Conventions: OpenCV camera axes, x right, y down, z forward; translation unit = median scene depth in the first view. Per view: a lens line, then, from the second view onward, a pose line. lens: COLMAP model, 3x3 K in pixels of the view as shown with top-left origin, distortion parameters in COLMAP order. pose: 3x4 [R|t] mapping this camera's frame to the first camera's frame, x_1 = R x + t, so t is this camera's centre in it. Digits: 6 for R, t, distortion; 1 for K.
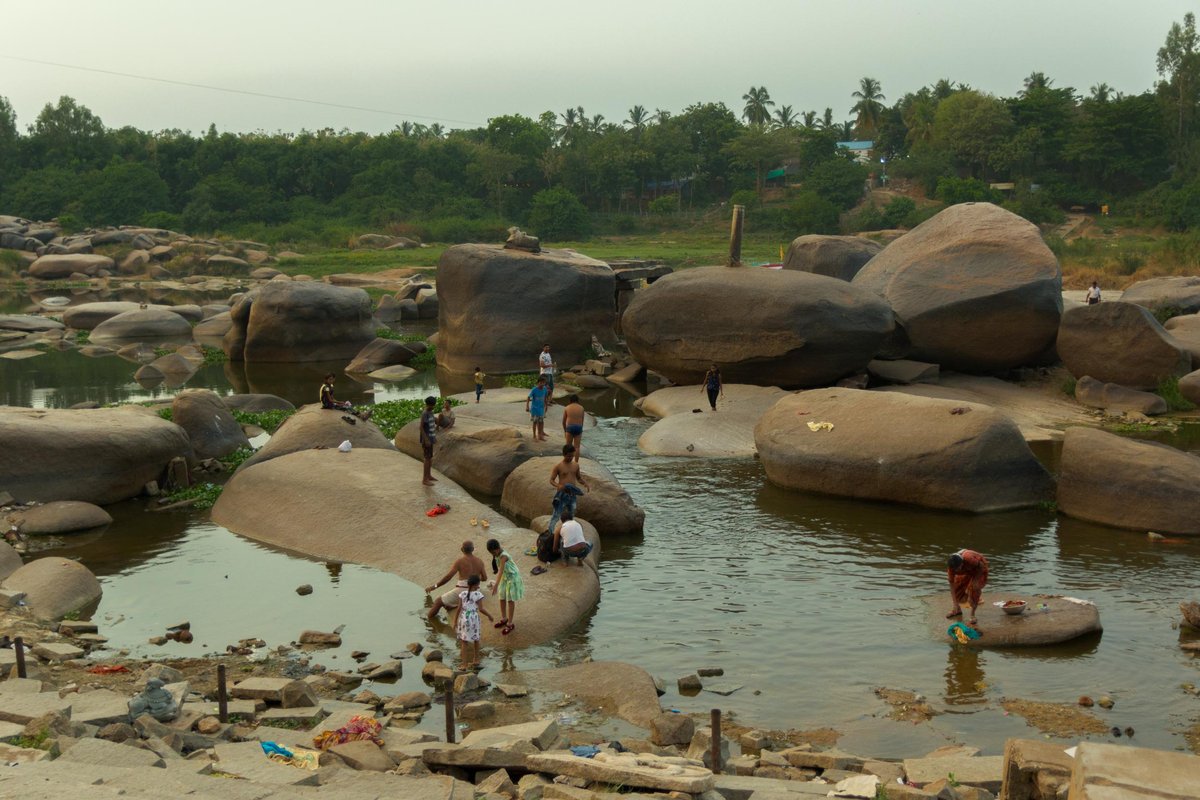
lens RADIAL K [[1363.9, 0, 600.0], [0, 1363.9, 400.0], [0, 0, 1]] dist [-0.004655, -0.004930]
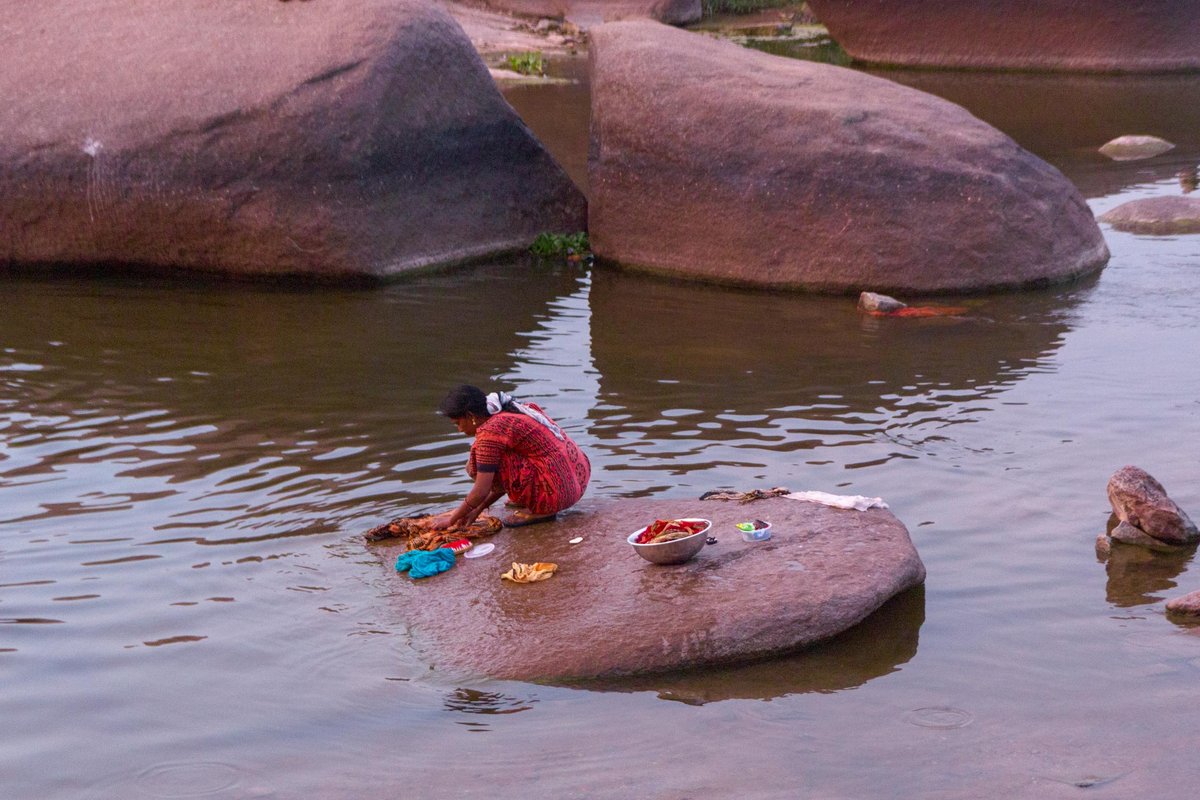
lens RADIAL K [[3054.5, 0, 600.0], [0, 3054.5, 400.0], [0, 0, 1]] dist [-0.009156, -0.033899]
pose [[0.904670, -0.087944, 0.416938, 0.000892], [0.046369, 0.992978, 0.108834, 0.031175], [-0.423582, -0.079126, 0.902396, 0.272655]]
